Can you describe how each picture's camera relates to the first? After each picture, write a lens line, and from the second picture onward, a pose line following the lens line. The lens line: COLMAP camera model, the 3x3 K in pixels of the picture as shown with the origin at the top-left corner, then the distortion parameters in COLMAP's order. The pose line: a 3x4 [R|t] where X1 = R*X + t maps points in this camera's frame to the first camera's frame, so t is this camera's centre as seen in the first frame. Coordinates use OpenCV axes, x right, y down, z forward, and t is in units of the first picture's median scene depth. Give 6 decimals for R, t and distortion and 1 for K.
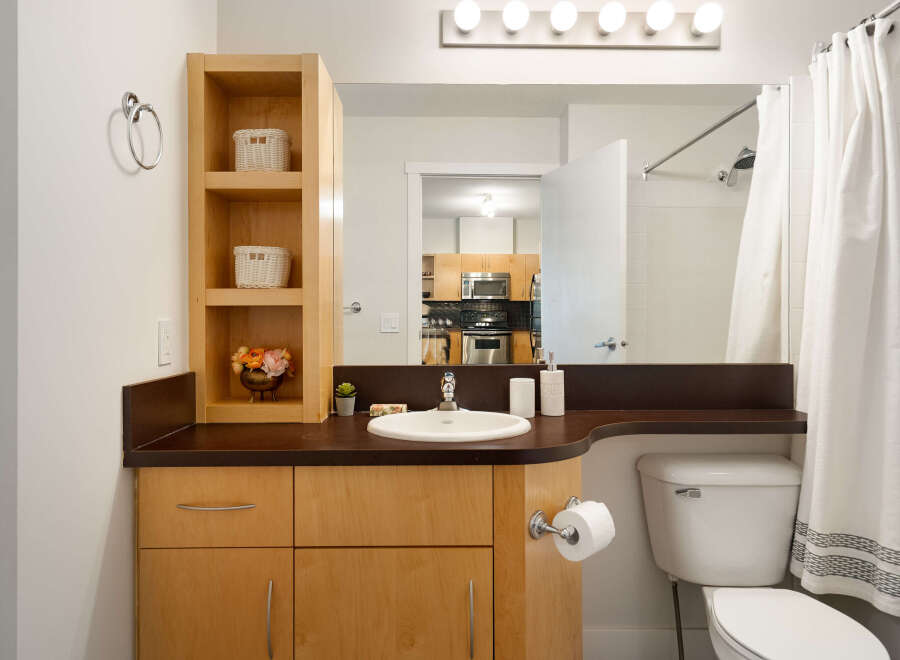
lens RADIAL K [[568.8, 0, 450.0], [0, 568.8, 330.0], [0, 0, 1]] dist [0.002597, 0.002598]
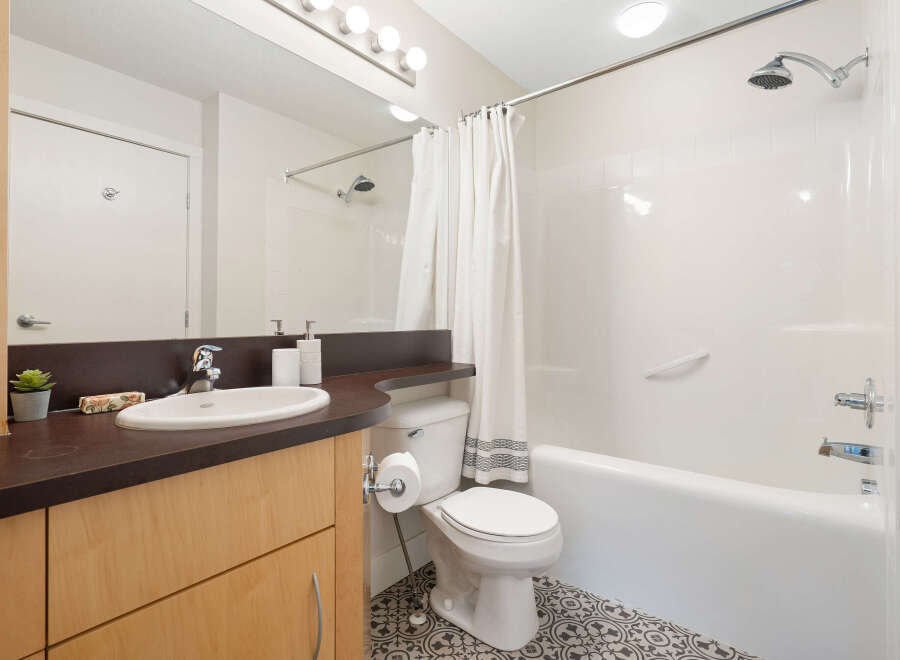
lens RADIAL K [[452.0, 0, 446.3], [0, 452.0, 322.9], [0, 0, 1]] dist [-0.001061, 0.000813]
pose [[0.640839, -0.006892, 0.767644, -0.285549], [0.012419, 0.999922, -0.001391, 0.046668], [-0.767575, 0.010425, 0.640875, 0.310846]]
